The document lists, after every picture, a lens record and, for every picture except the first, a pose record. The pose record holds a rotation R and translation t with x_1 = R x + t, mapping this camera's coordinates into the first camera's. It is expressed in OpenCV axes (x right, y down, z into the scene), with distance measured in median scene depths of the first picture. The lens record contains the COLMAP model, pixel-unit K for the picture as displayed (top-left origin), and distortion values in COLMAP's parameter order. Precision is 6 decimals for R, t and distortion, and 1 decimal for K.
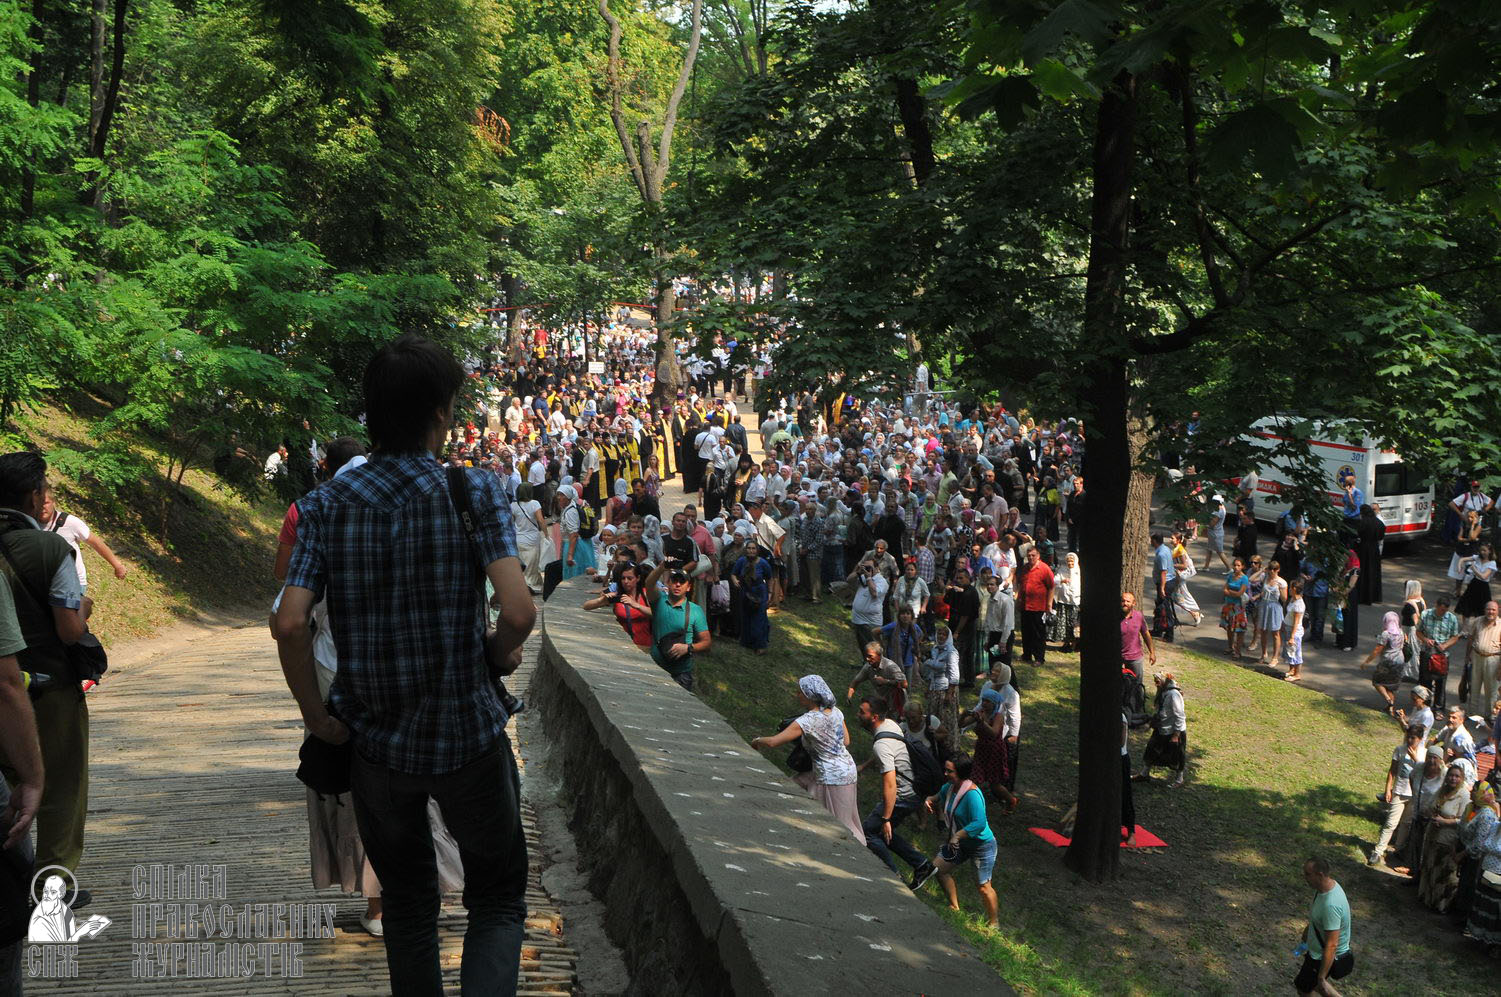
lens RADIAL K [[1930.7, 0, 753.2], [0, 1930.7, 497.4], [0, 0, 1]] dist [-0.083564, 0.000000]
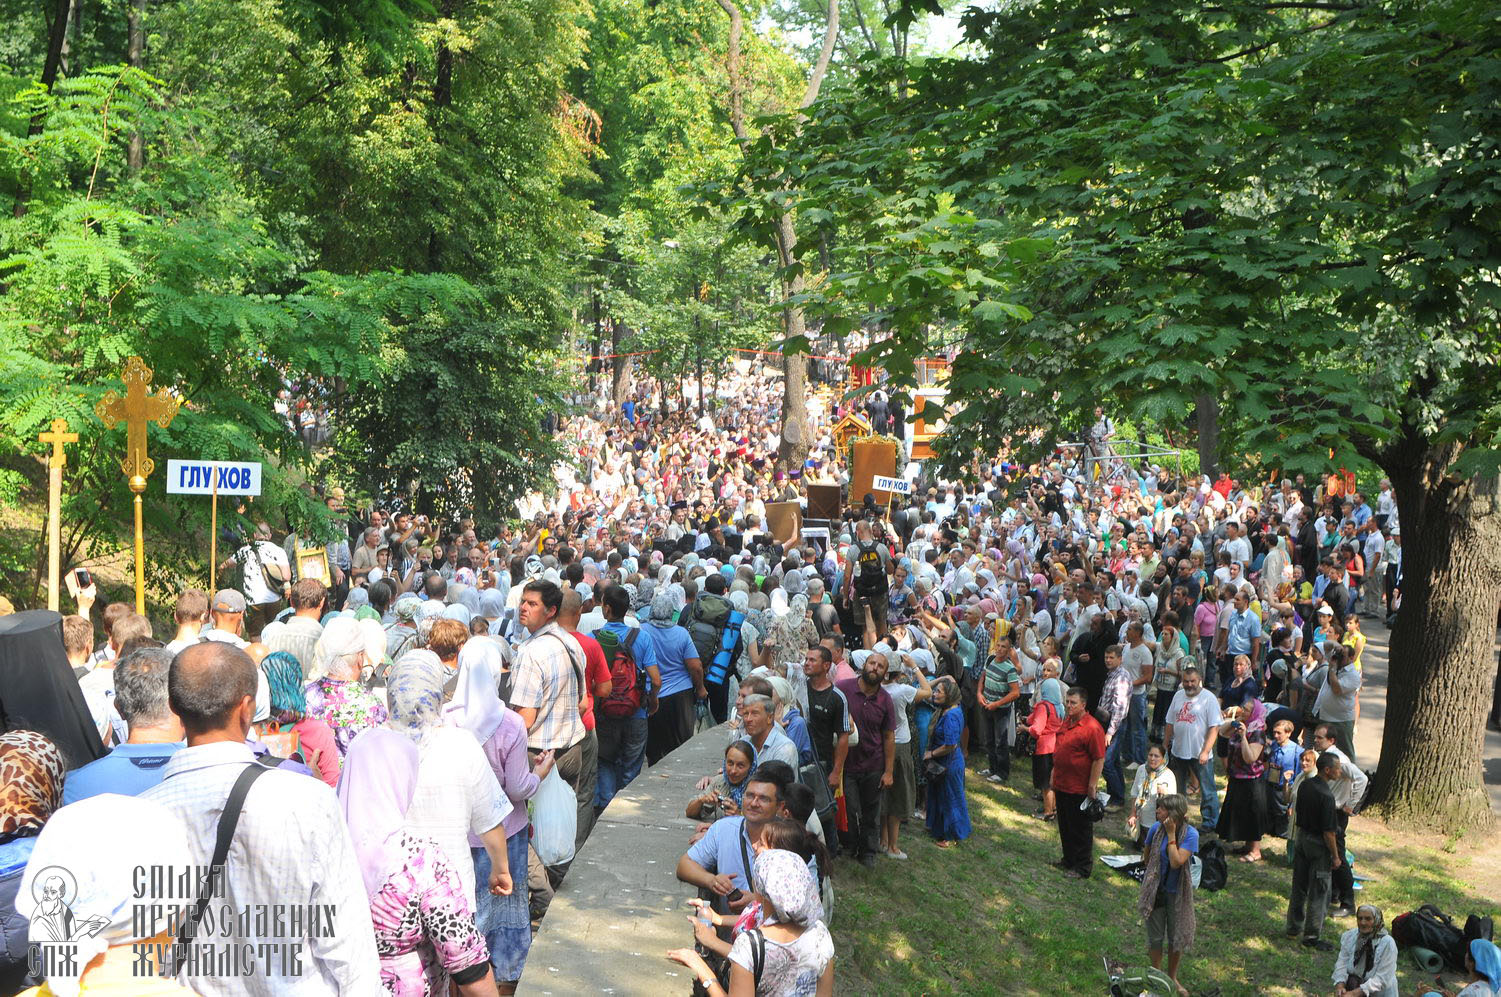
lens RADIAL K [[1930.7, 0, 749.4], [0, 1930.7, 501.3], [0, 0, 1]] dist [-0.083564, 0.000000]
pose [[0.997768, 0.005631, -0.066538, -0.007879], [-0.007656, 0.999514, -0.030222, -0.007991], [0.066335, 0.030664, 0.997326, 0.148433]]
